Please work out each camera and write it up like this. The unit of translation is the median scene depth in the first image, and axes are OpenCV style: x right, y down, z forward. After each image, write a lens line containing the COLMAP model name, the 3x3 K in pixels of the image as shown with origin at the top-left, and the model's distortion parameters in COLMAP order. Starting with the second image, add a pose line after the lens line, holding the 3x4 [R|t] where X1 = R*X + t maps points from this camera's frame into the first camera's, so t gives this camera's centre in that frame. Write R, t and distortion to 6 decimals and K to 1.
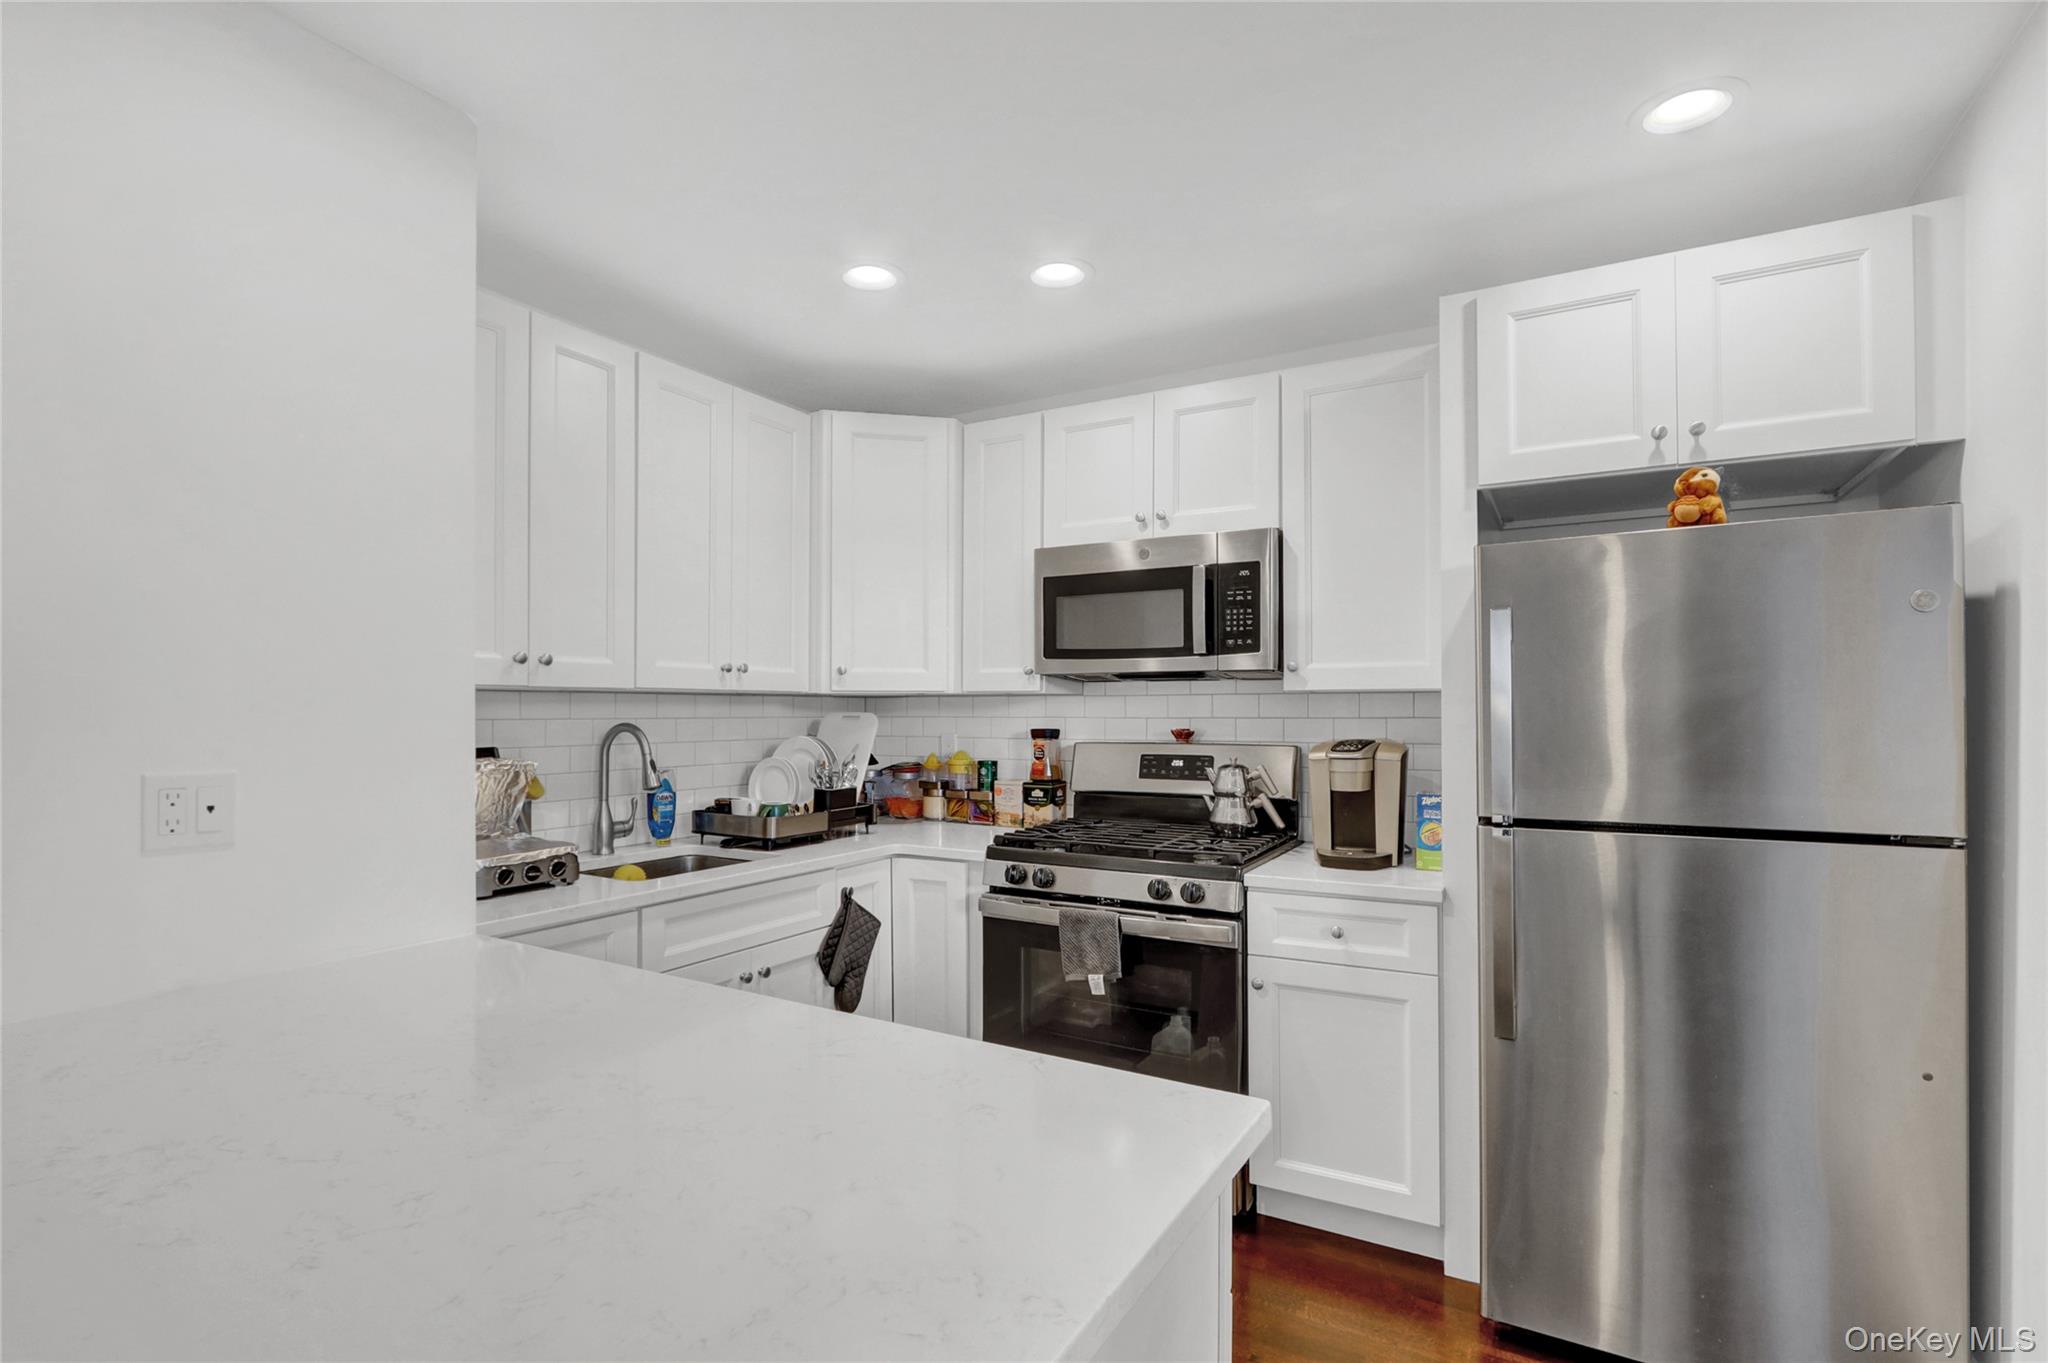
lens RADIAL K [[965.2, 0, 1025.5], [0, 965.2, 708.1], [0, 0, 1]] dist [-0.002947, -0.000386]
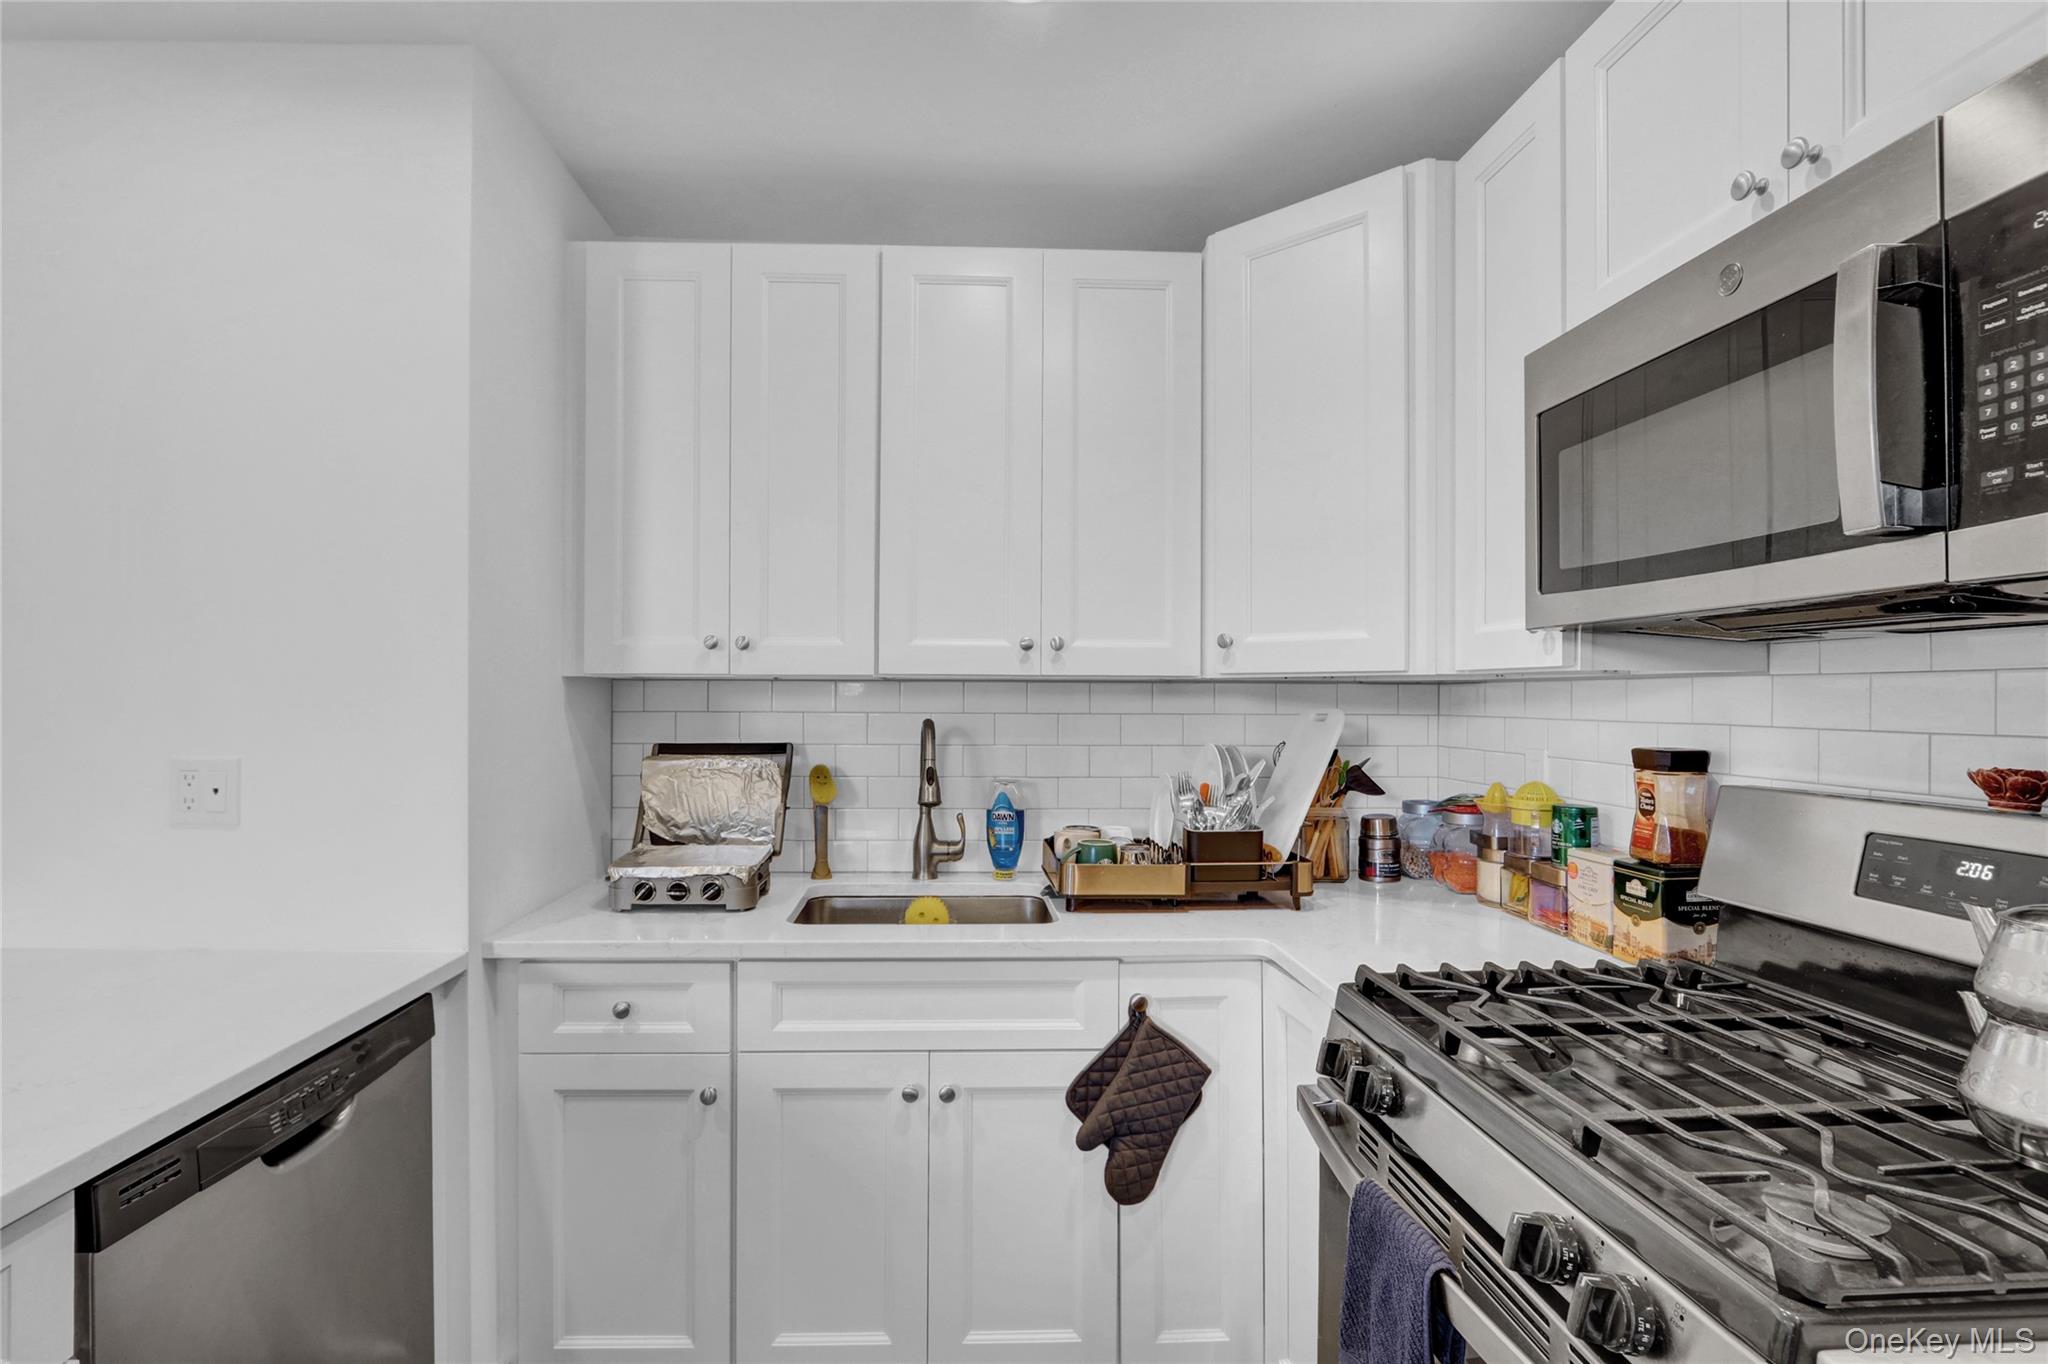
lens RADIAL K [[980.3, 0, 1015.4], [0, 980.3, 691.5], [0, 0, 1]] dist [-0.003727, 0.000231]
pose [[0.541648, -0.003201, -0.840600, 0.290858], [-0.003467, 0.999976, -0.006042, -0.002363], [0.840599, 0.006187, 0.541623, 0.587921]]
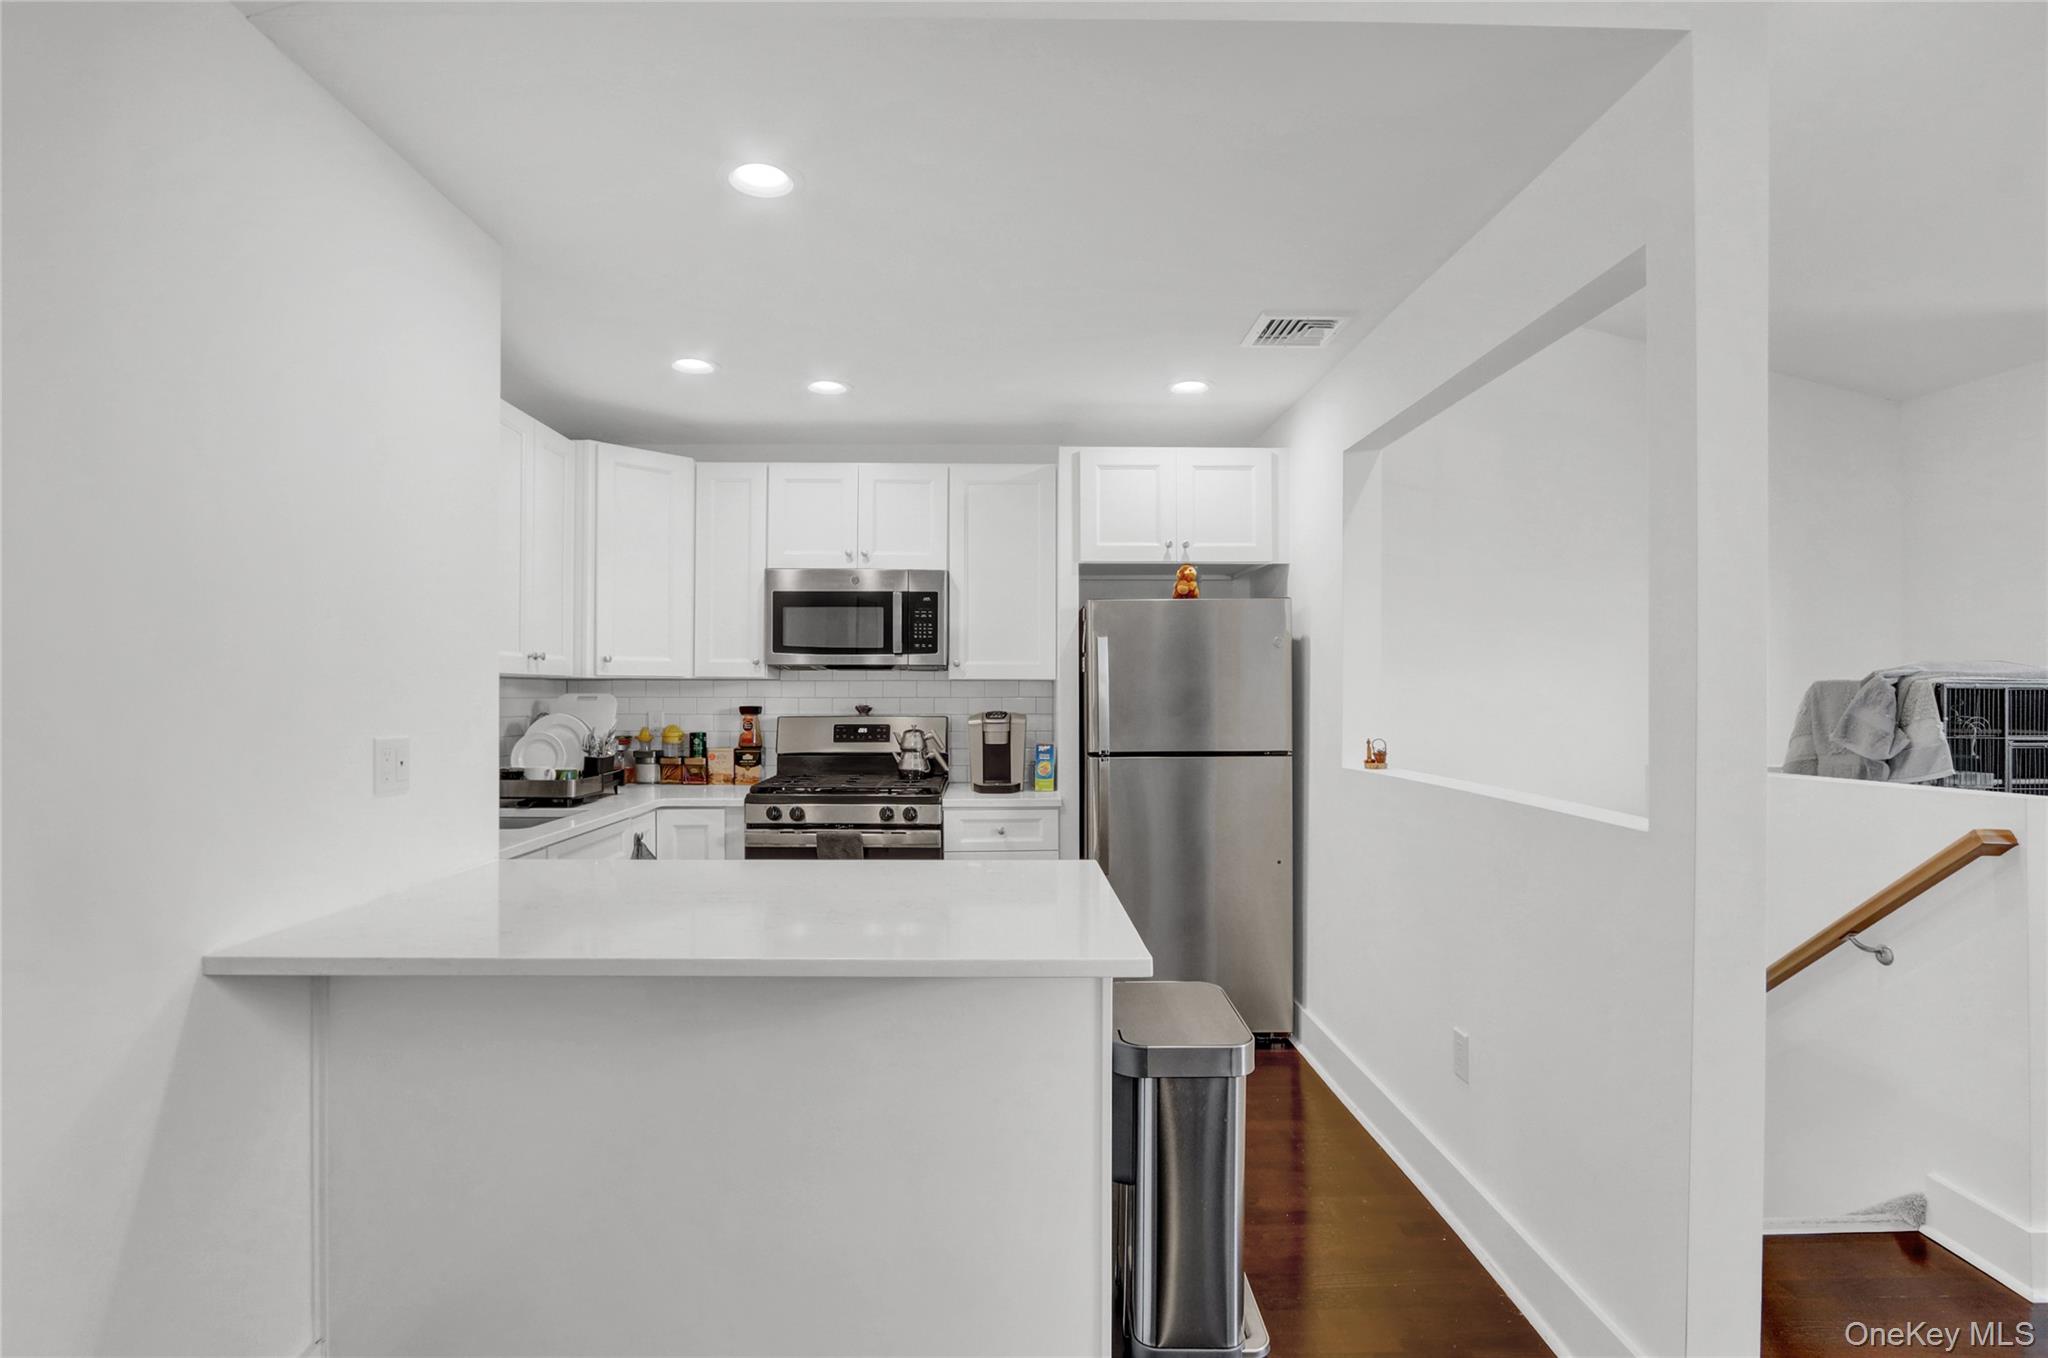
lens RADIAL K [[980.3, 0, 1015.4], [0, 980.3, 688.5], [0, 0, 1]] dist [-0.003727, 0.000231]
pose [[0.856877, 0.002803, 0.515513, -0.416001], [-0.003040, 0.999995, -0.000385, -0.003170], [-0.515512, -0.001237, 0.856882, -0.342697]]
